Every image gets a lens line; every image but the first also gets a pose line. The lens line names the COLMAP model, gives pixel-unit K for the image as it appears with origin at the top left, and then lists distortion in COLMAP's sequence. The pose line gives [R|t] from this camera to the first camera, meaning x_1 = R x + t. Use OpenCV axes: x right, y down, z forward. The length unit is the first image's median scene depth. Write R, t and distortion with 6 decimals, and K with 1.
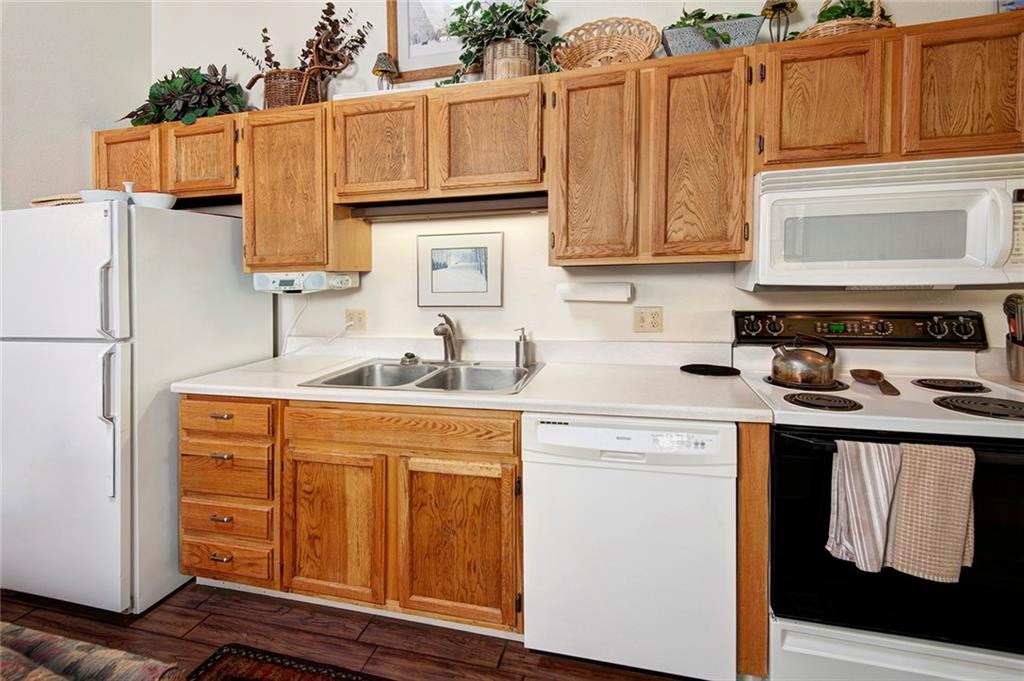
lens RADIAL K [[438.2, 0, 529.7], [0, 438.2, 280.6], [0, 0, 1]] dist [0.011601, -0.000044]
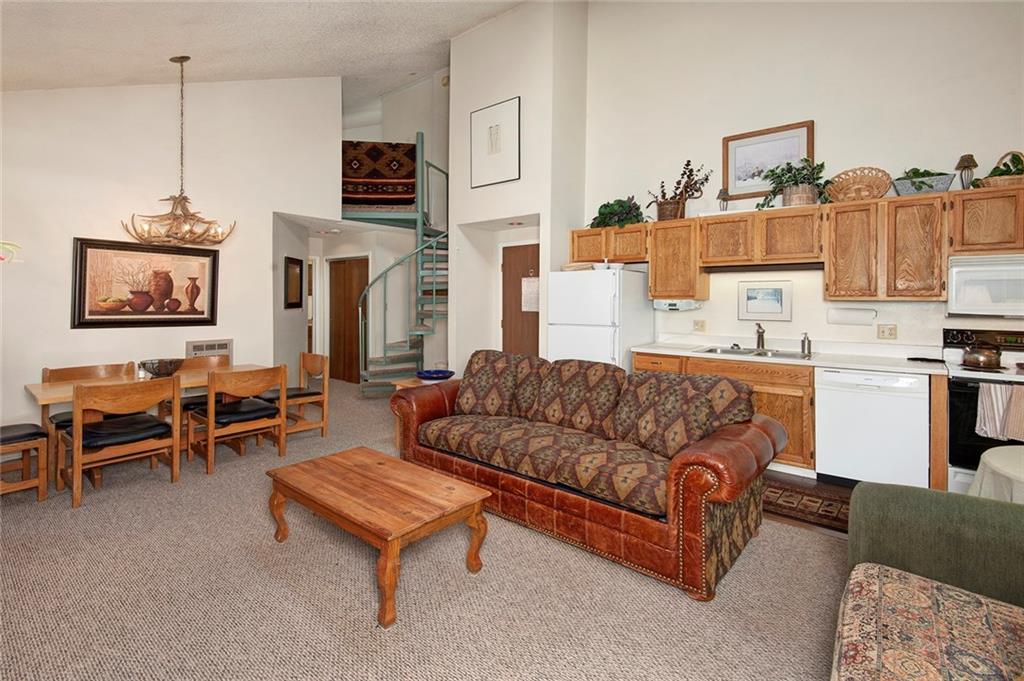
lens RADIAL K [[443.3, 0, 559.5], [0, 443.3, 284.5], [0, 0, 1]] dist [0.000637, -0.008972]
pose [[0.918506, 0.012301, -0.395215, -0.253694], [-0.031899, 0.998563, -0.043056, 0.017983], [0.394118, 0.052154, 0.917579, -1.246469]]
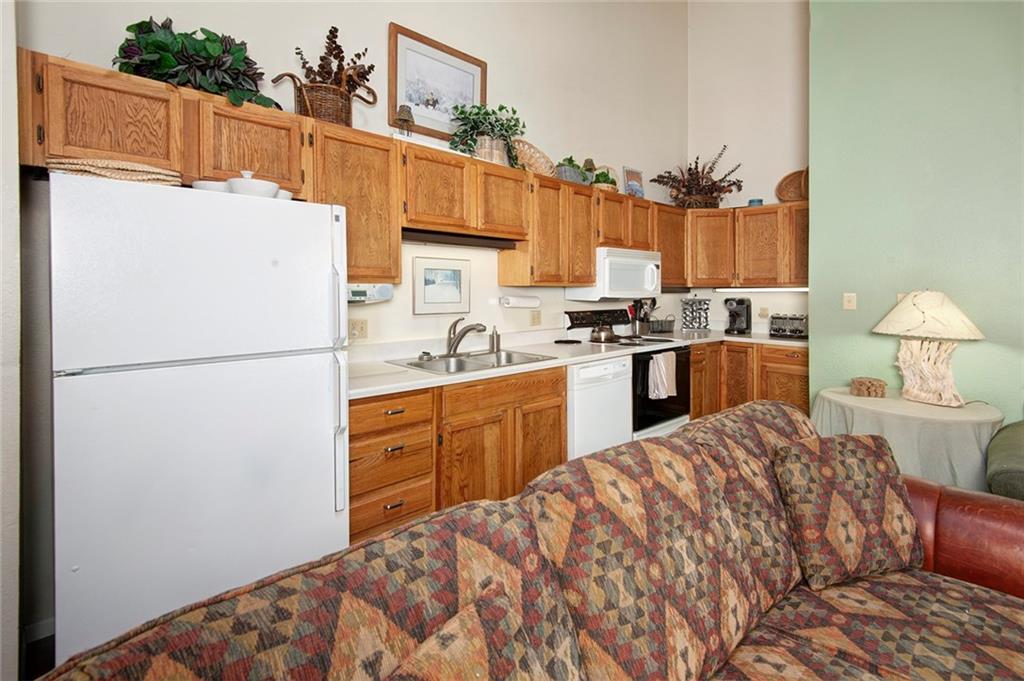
lens RADIAL K [[476.8, 0, 437.1], [0, 476.8, 281.6], [0, 0, 1]] dist [0.002441, 0.000073]
pose [[0.605608, 0.036811, 0.794912, -1.521841], [-0.004904, 0.999083, -0.042530, 0.027636], [-0.795748, 0.021858, 0.605233, 0.169803]]
